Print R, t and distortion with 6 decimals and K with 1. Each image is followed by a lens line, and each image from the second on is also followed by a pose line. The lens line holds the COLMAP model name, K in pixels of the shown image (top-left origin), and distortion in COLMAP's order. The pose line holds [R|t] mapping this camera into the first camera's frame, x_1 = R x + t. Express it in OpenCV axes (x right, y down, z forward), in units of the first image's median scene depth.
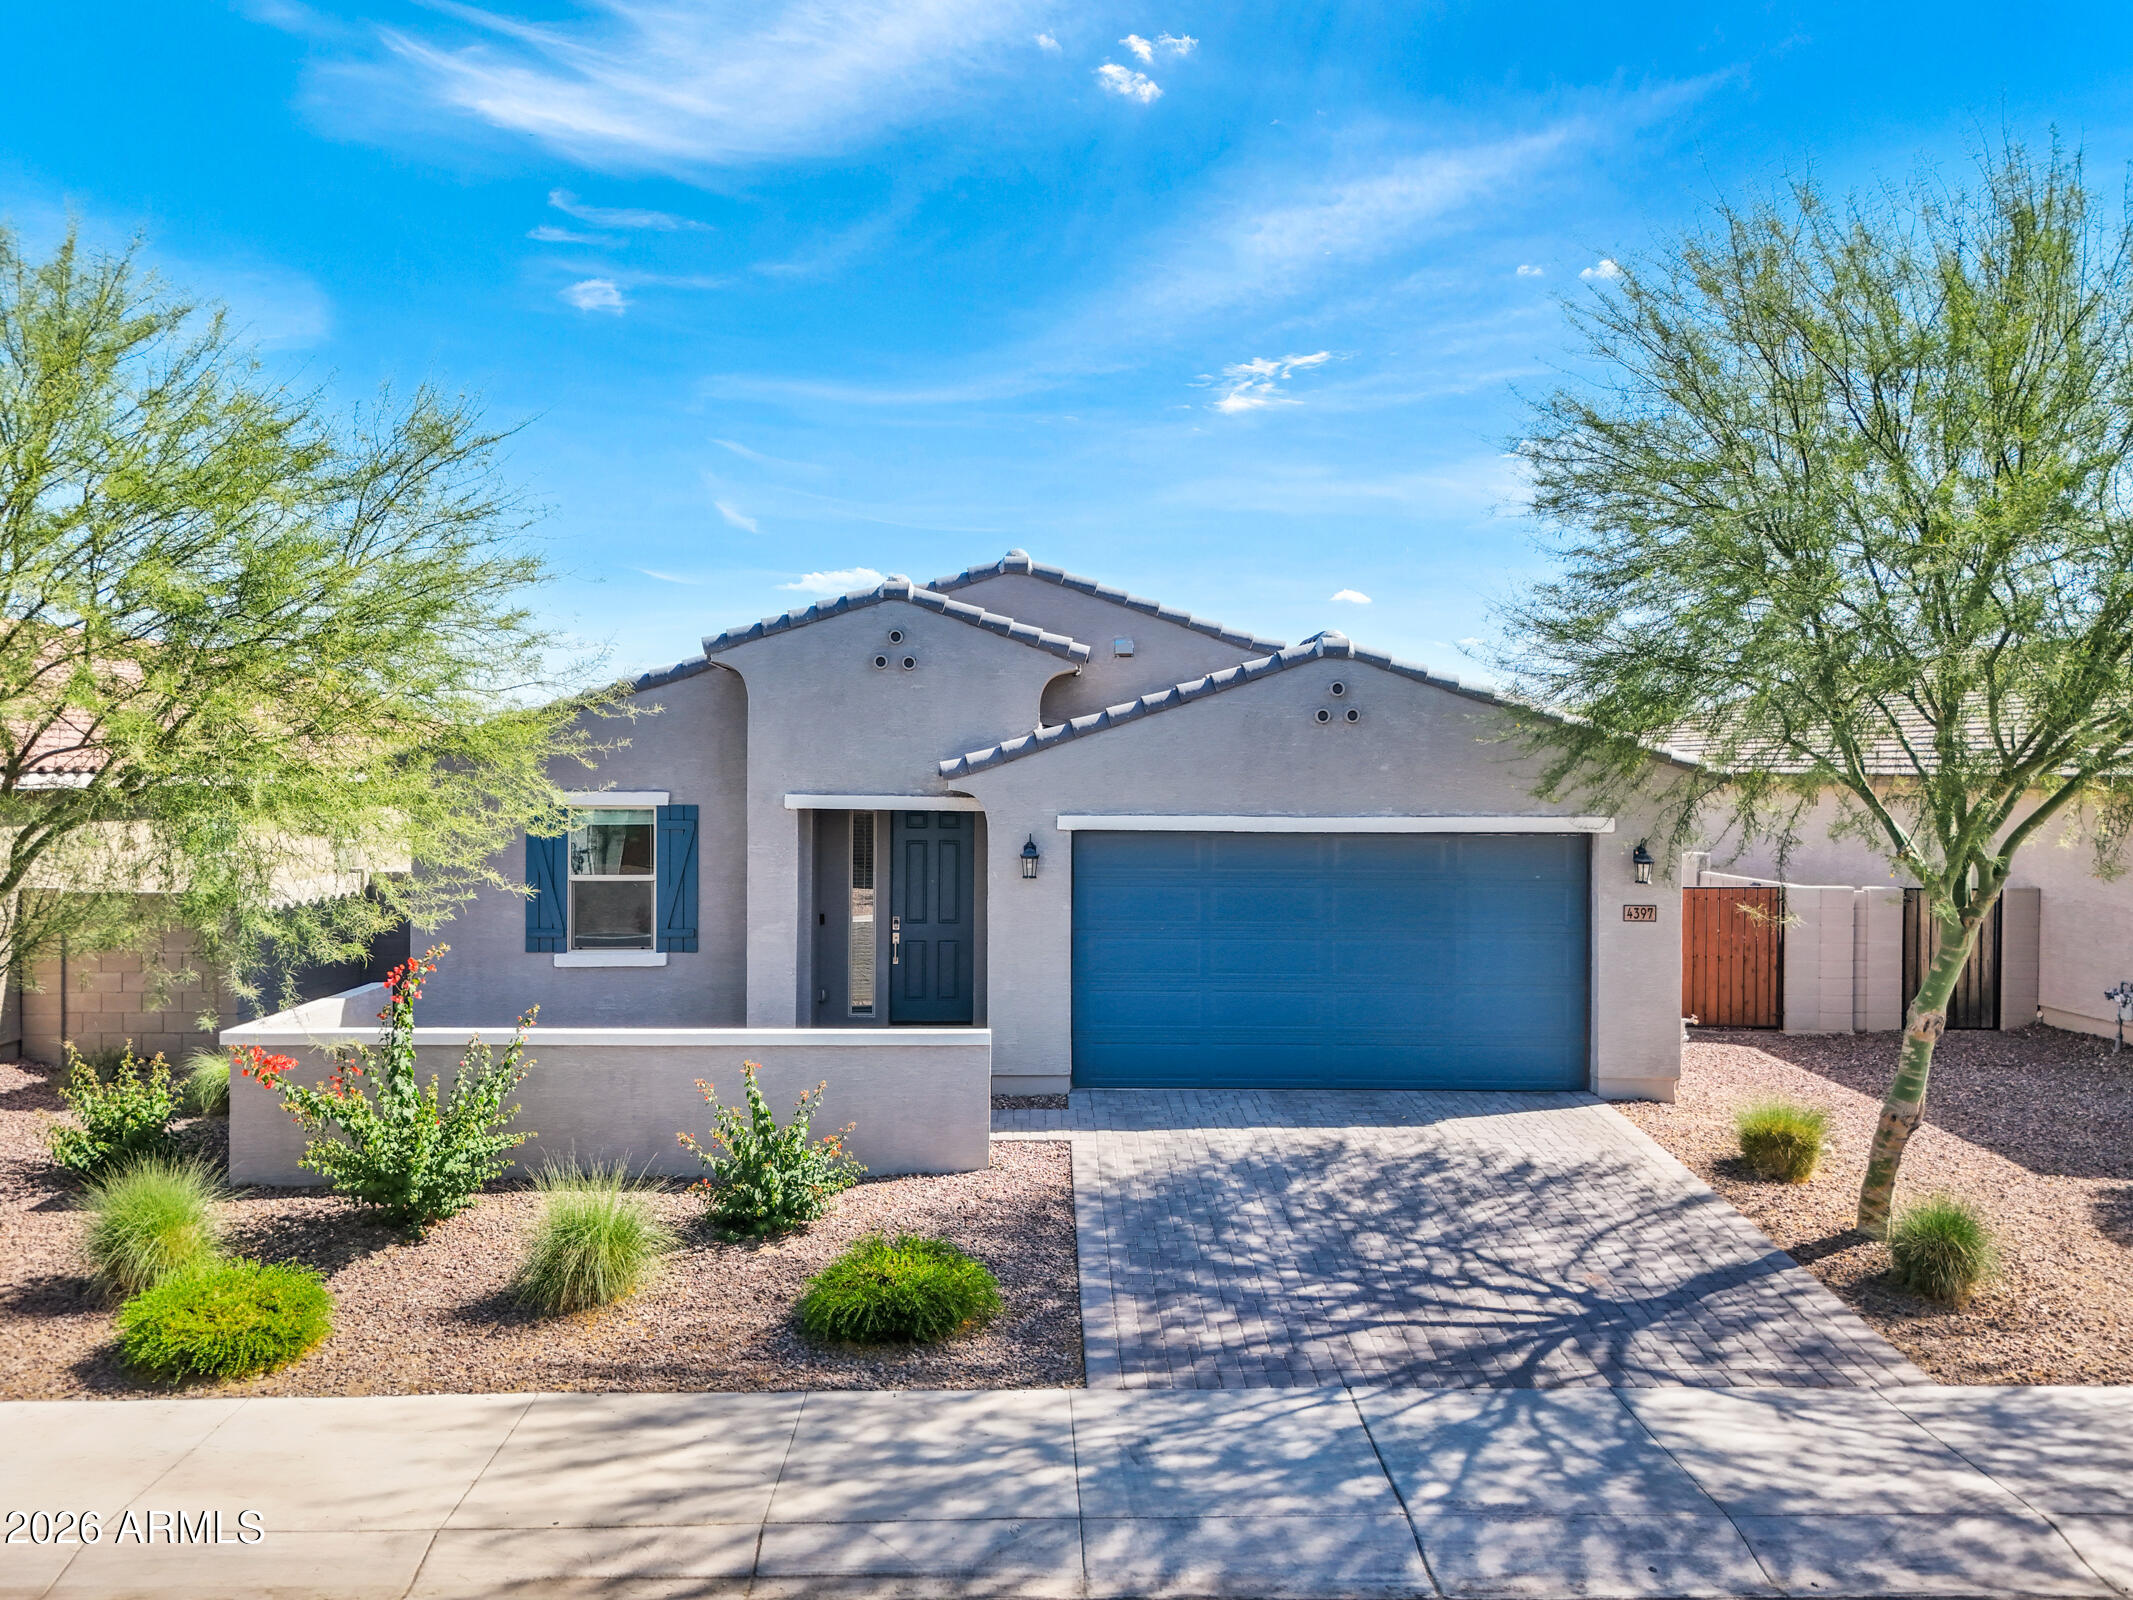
lens RADIAL K [[1596.2, 0, 1061.7], [0, 1596.2, 798.2], [0, 0, 1]] dist [0.070187, -0.059626]
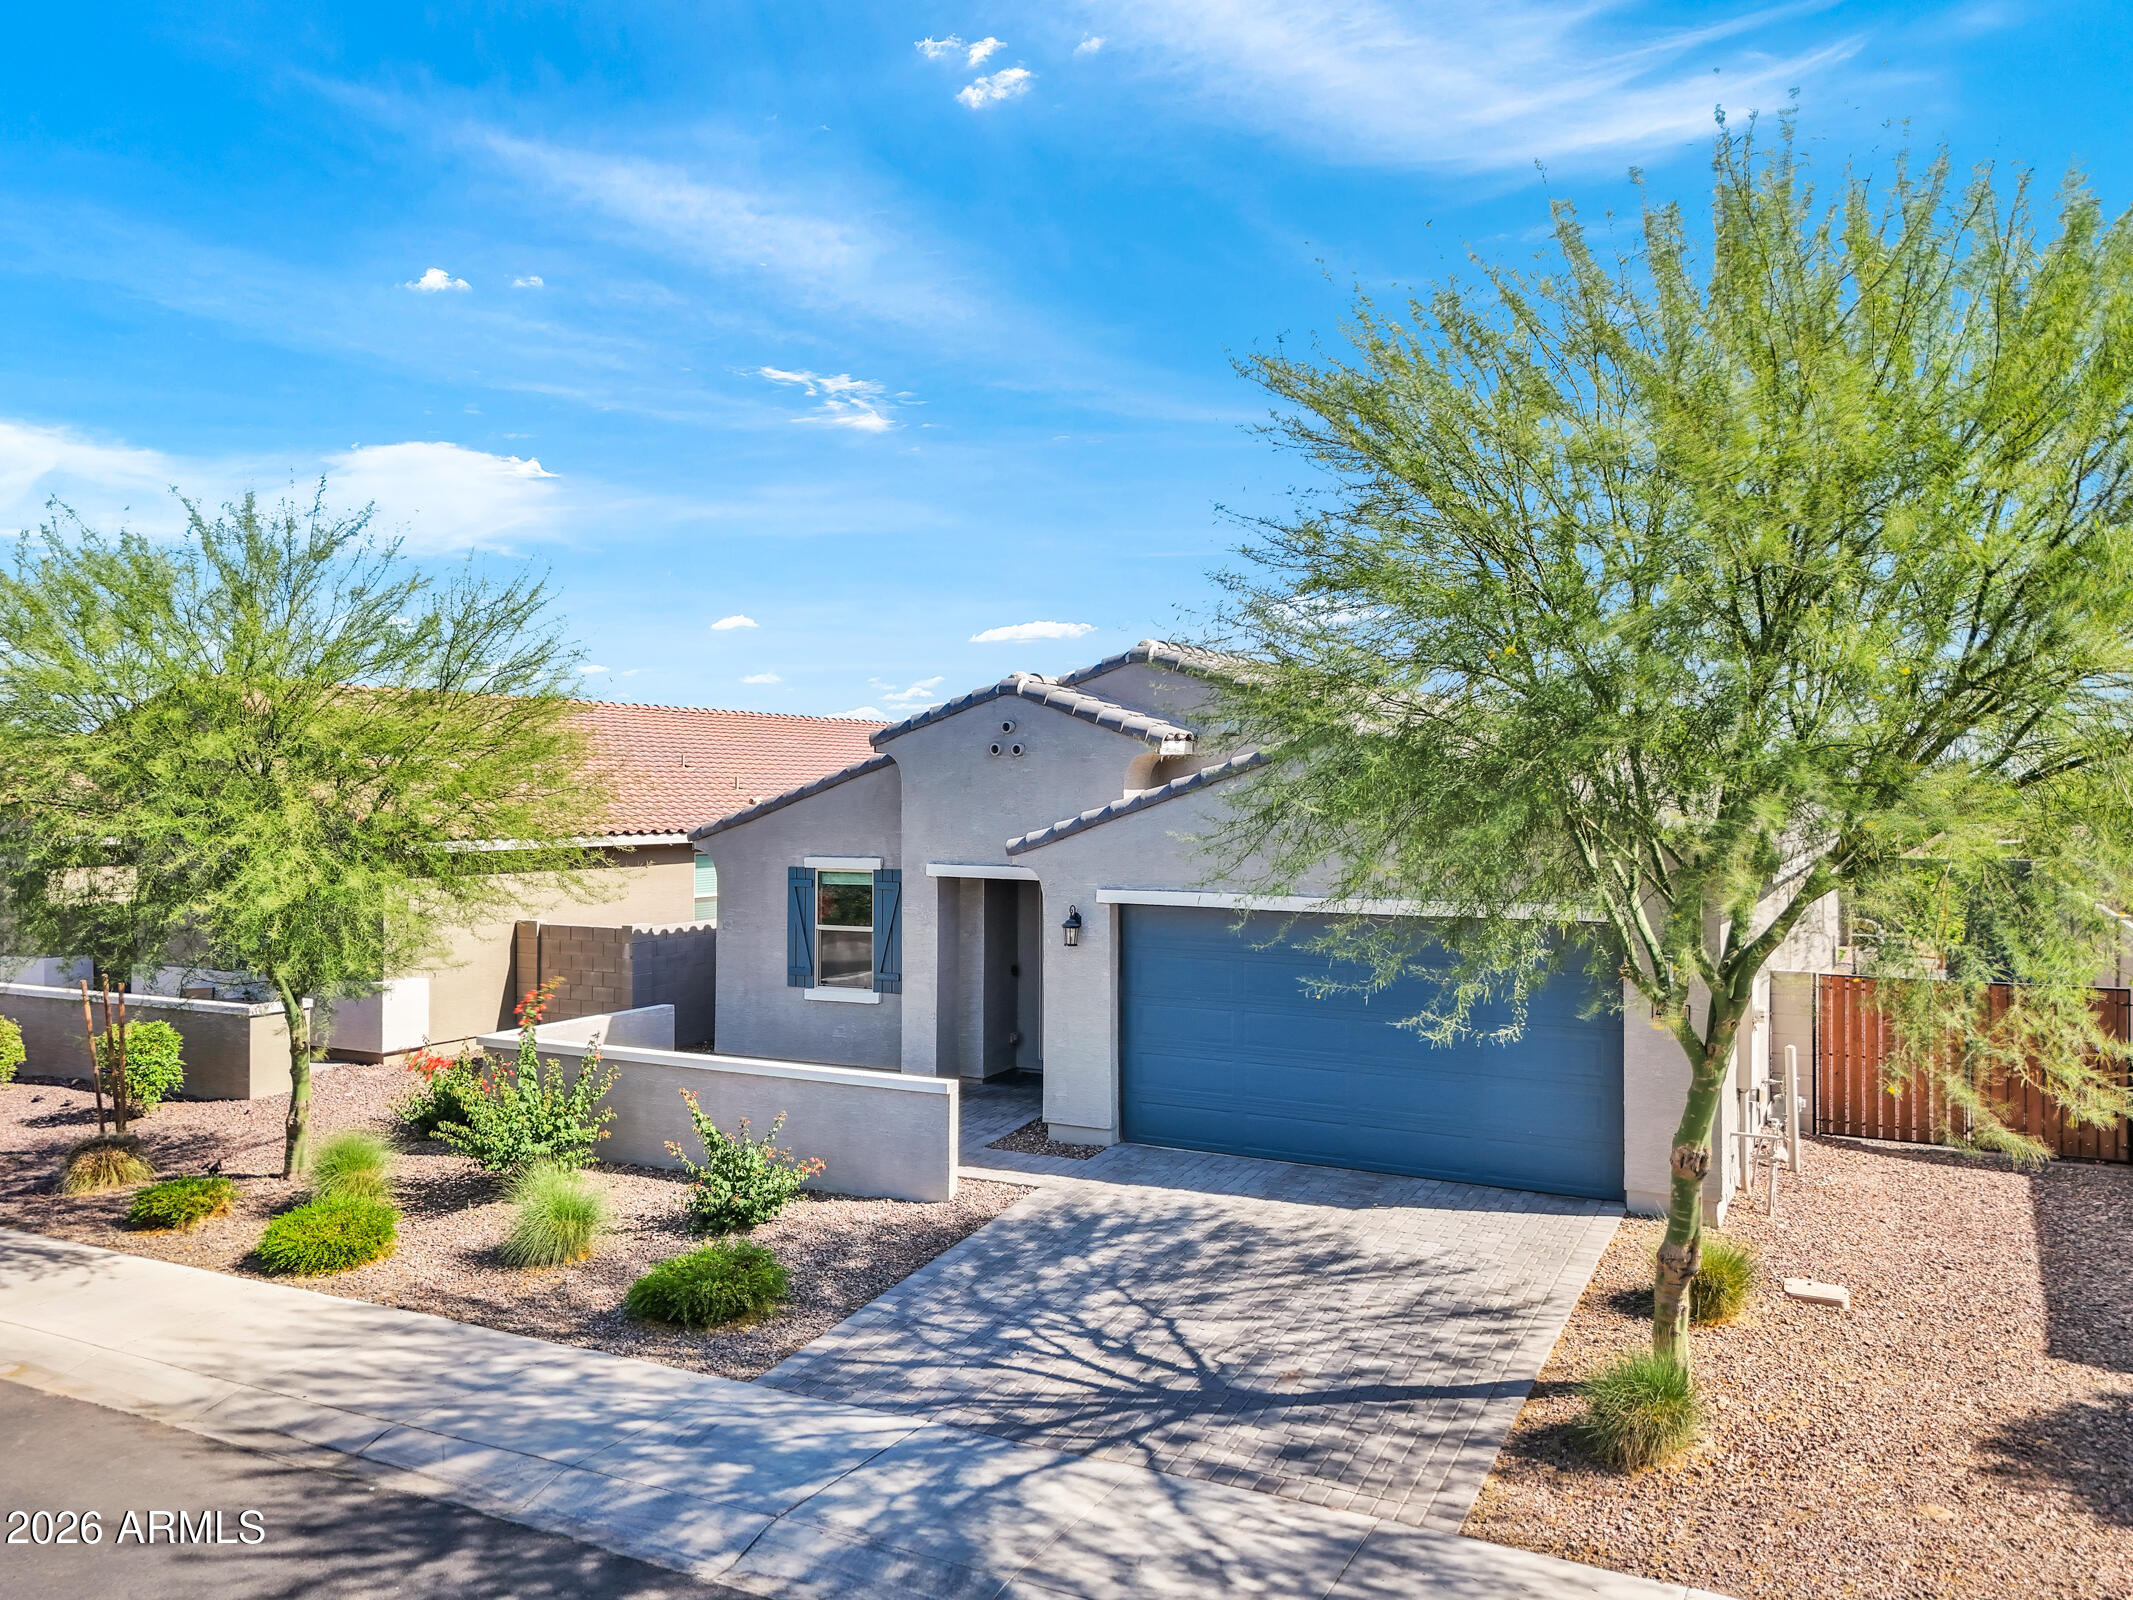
lens RADIAL K [[1596.2, 0, 1061.7], [0, 1596.2, 798.2], [0, 0, 1]] dist [0.070187, -0.059626]
pose [[0.869597, -0.003007, -0.493753, 0.713841], [-0.004558, 0.999890, -0.014117, -0.050304], [0.493741, 0.014527, 0.869488, 0.045547]]
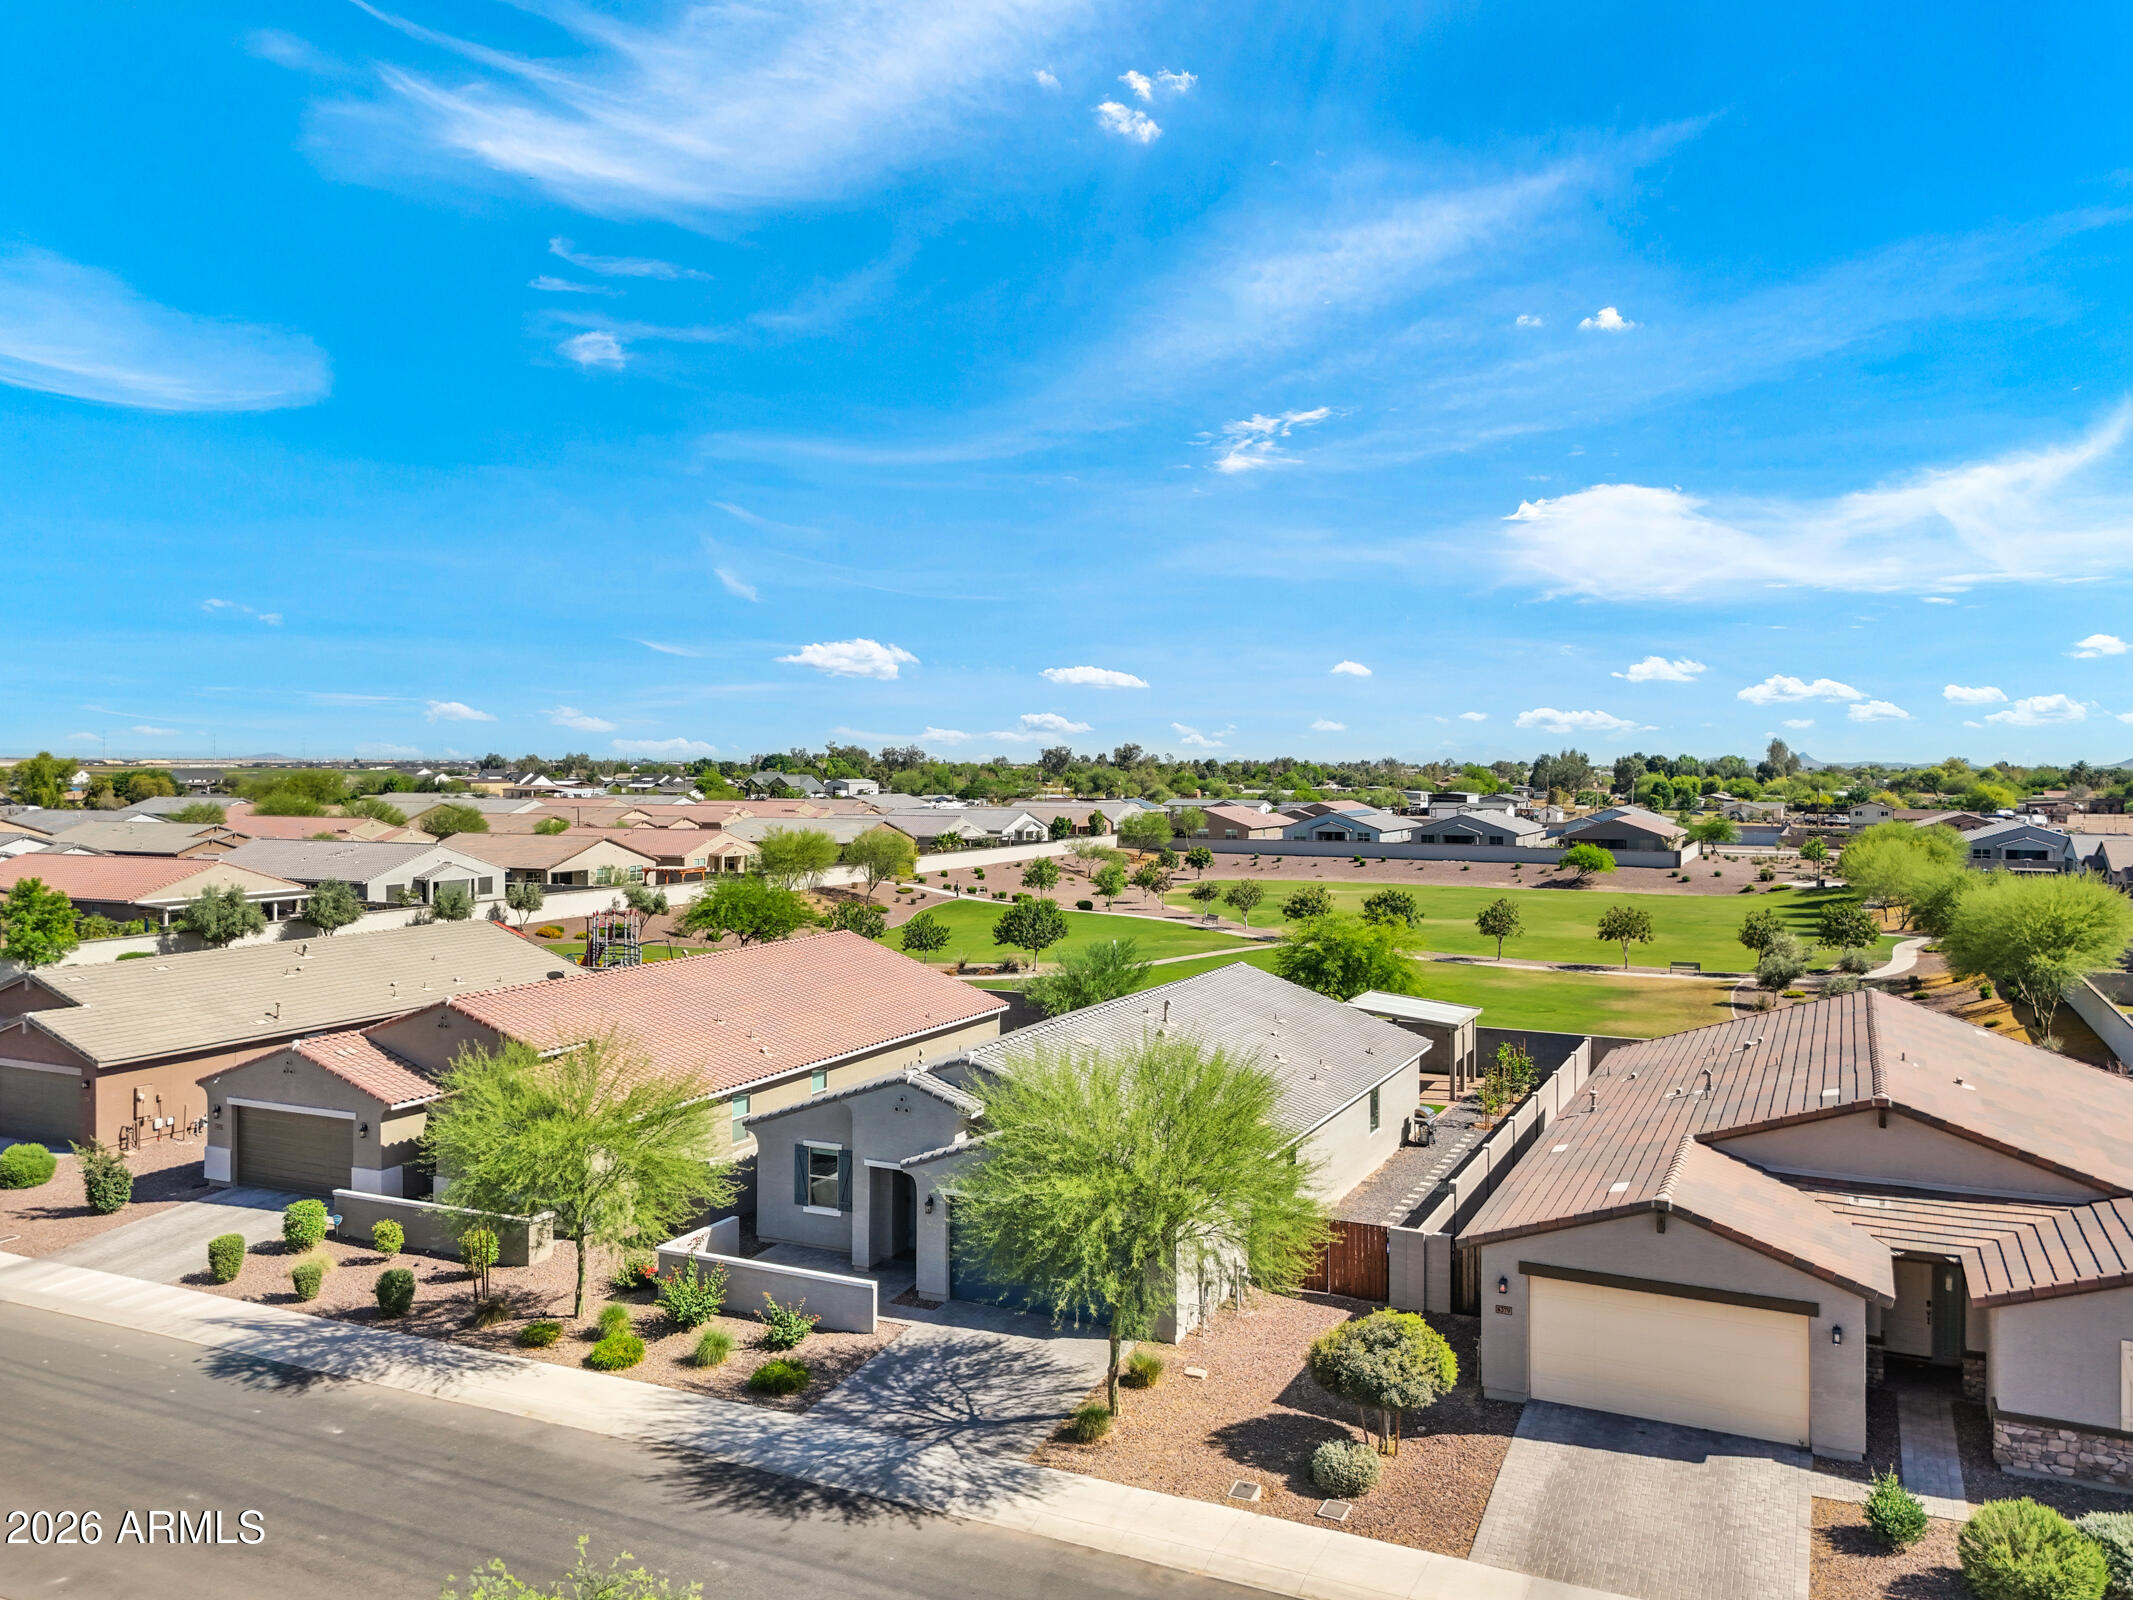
lens RADIAL K [[1608.3, 0, 1066.5], [0, 1608.3, 800.0], [0, 0, 1]] dist [0.067274, -0.053440]
pose [[0.887887, 0.009428, -0.459965, 1.815096], [-0.006860, 0.999950, 0.007254, -0.840481], [0.460010, -0.003286, 0.887908, -1.559154]]
